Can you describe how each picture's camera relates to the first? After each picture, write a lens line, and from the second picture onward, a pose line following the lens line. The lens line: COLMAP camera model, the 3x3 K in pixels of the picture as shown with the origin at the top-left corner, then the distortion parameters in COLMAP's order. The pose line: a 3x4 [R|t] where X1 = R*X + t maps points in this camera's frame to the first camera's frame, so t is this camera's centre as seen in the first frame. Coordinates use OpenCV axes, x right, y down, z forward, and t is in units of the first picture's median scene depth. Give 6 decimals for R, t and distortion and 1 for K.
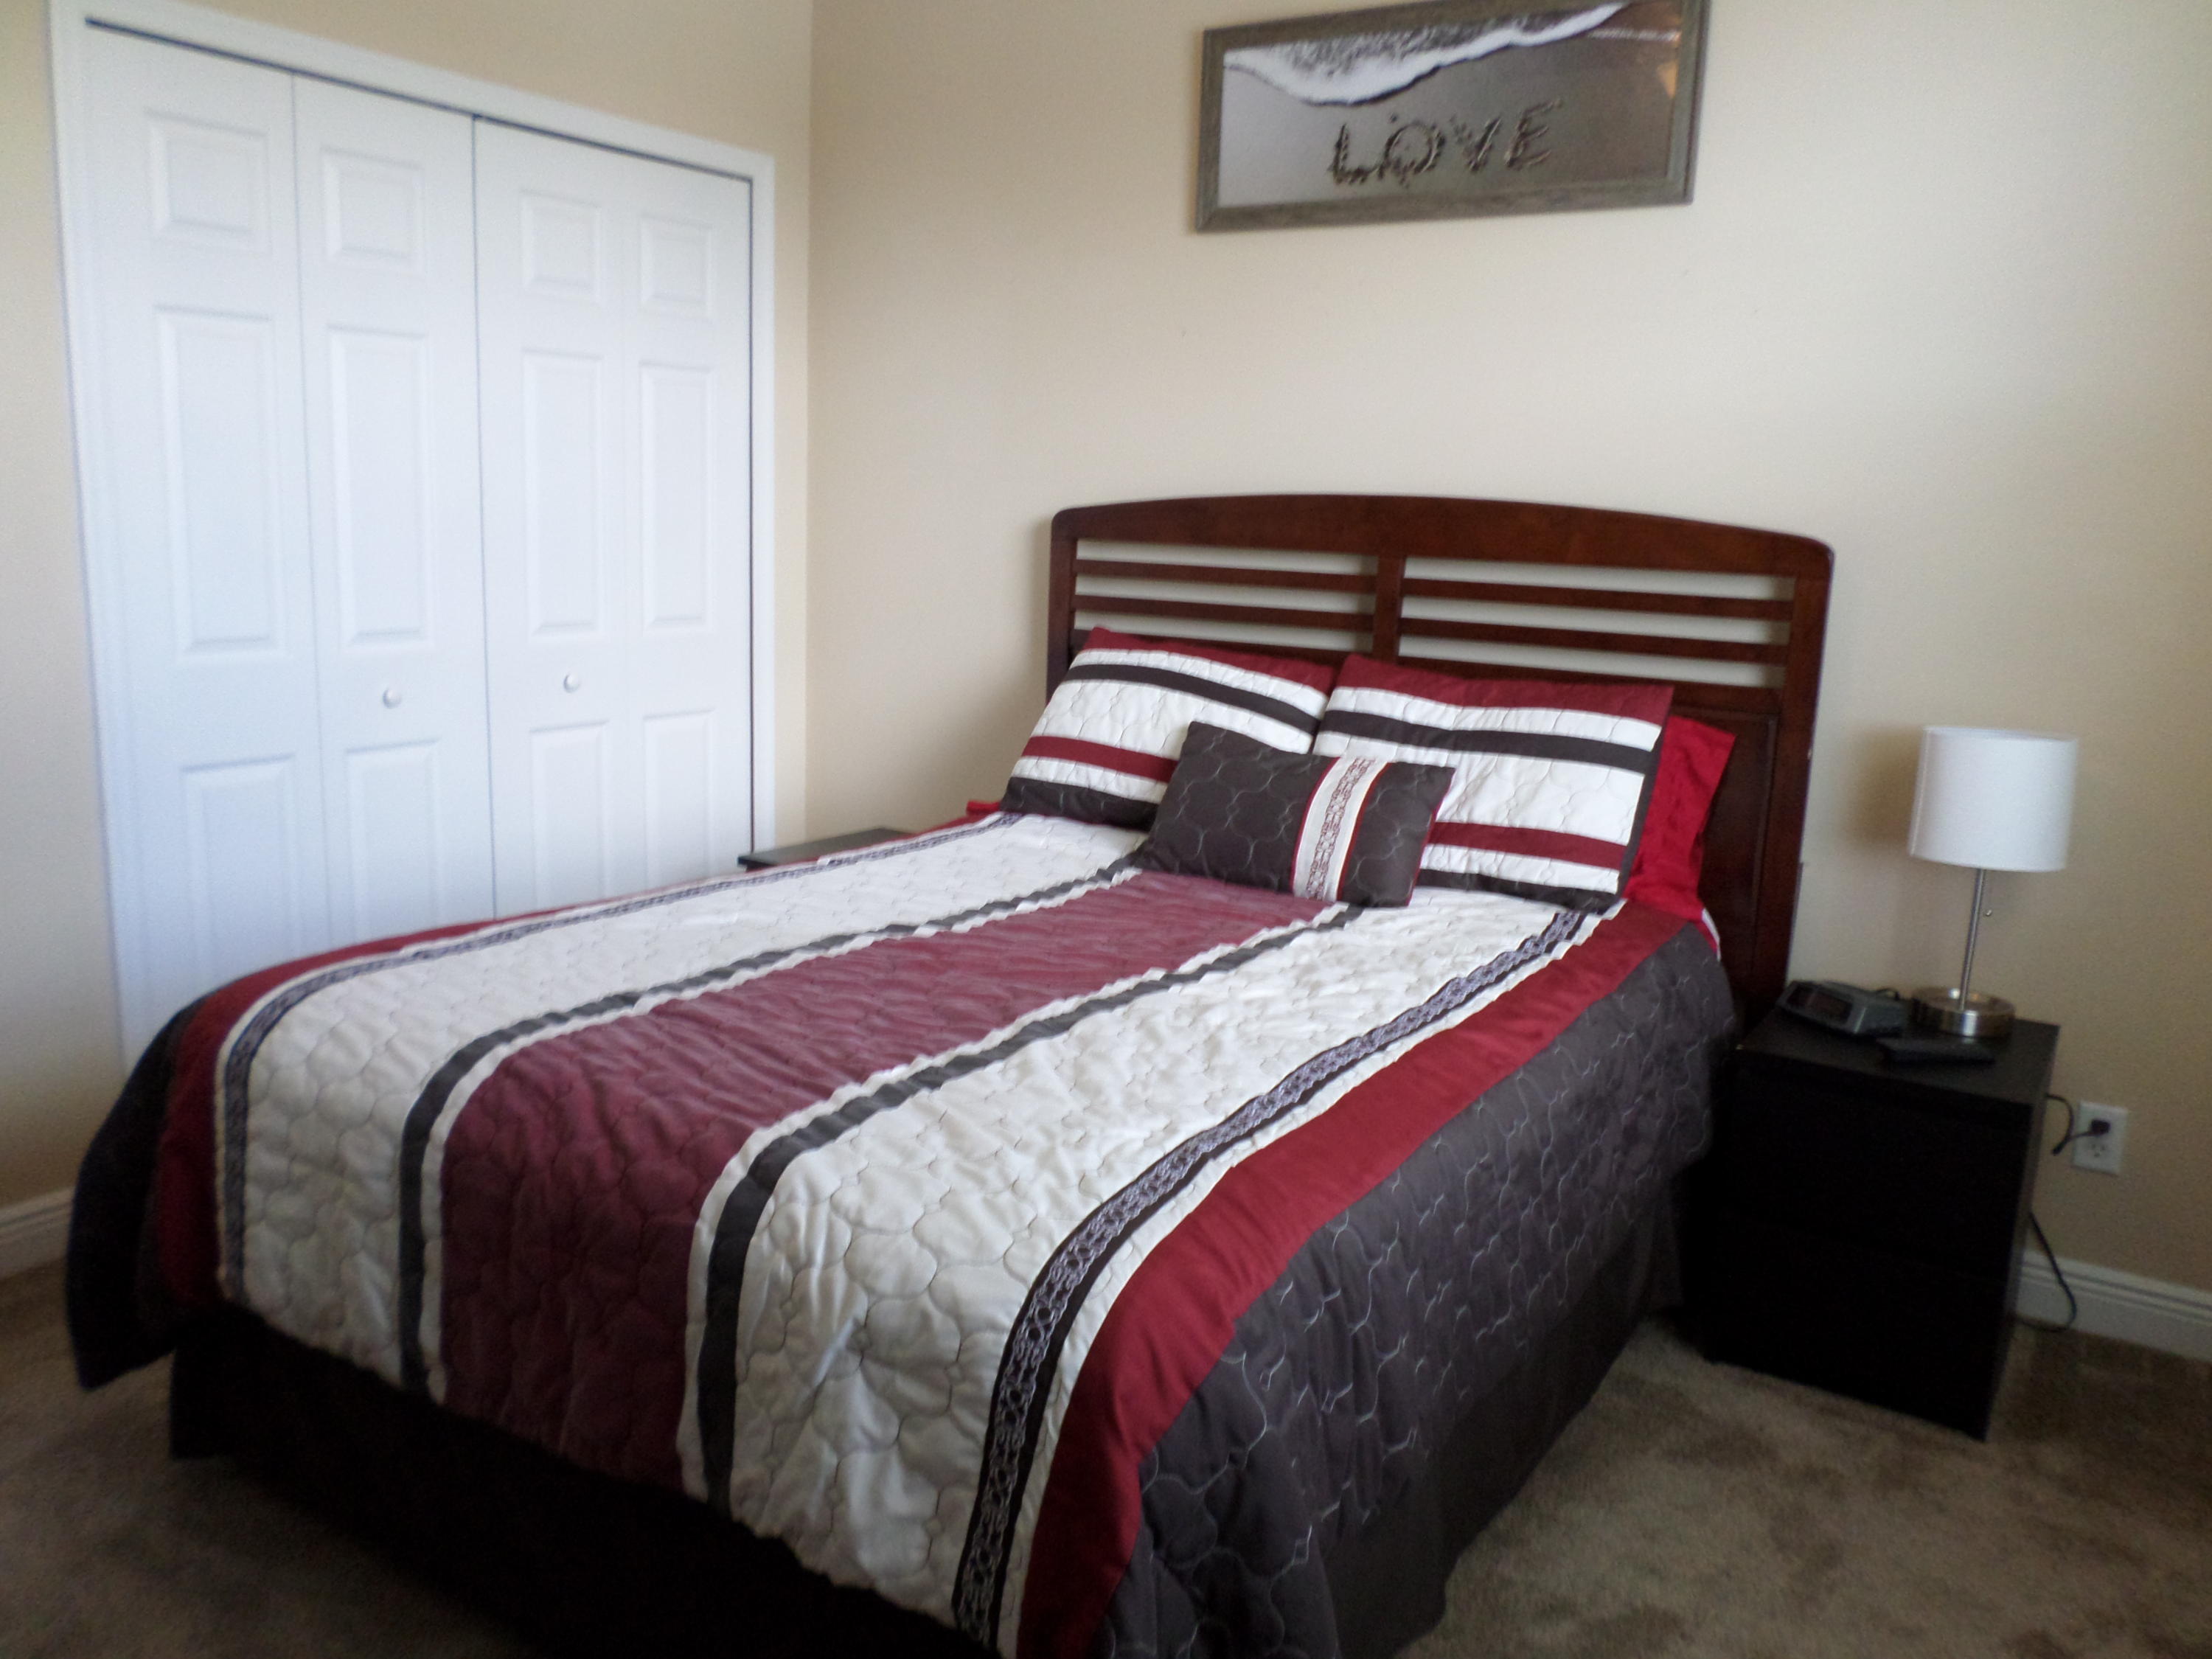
lens RADIAL K [[1715.8, 0, 1100.4], [0, 1715.8, 814.9], [0, 0, 1]] dist [0.003383, -0.000460]
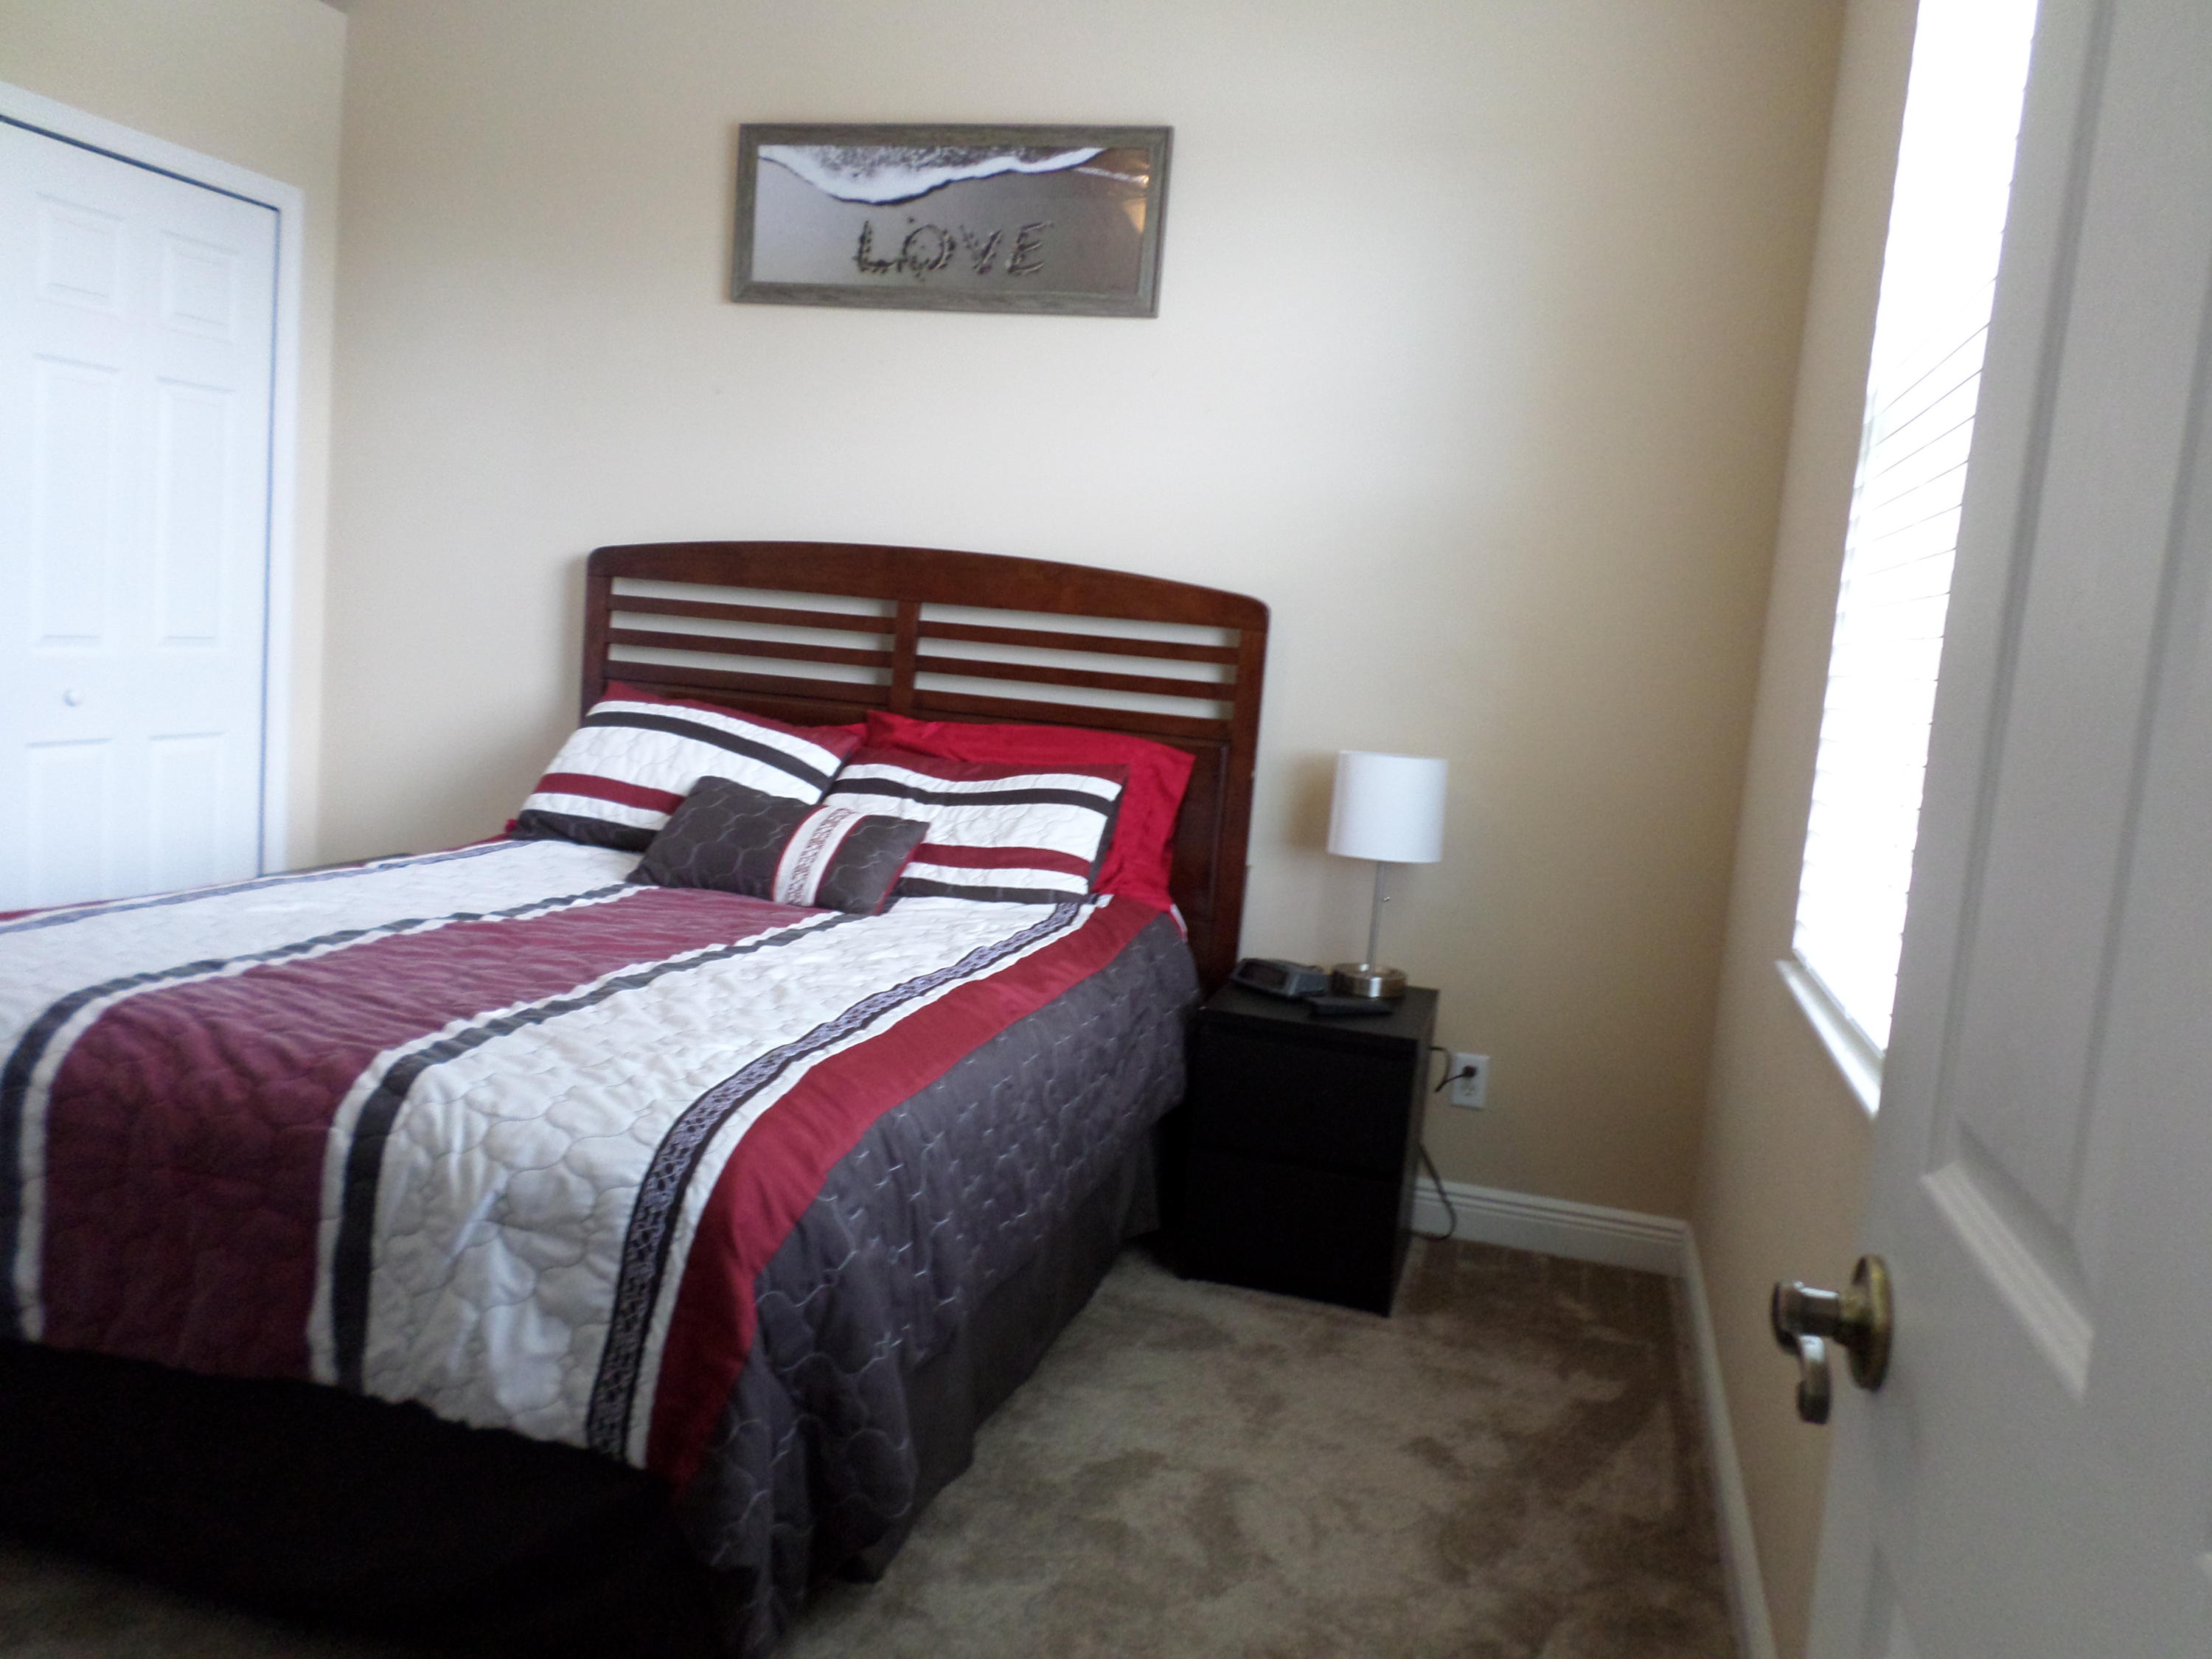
lens RADIAL K [[1715.8, 0, 1103.3], [0, 1715.8, 834.5], [0, 0, 1]] dist [0.003383, -0.000460]
pose [[0.953939, 0.004575, 0.299965, -0.065281], [0.007241, 0.999241, -0.038267, 0.065294], [-0.299912, 0.038676, 0.953182, -0.155070]]
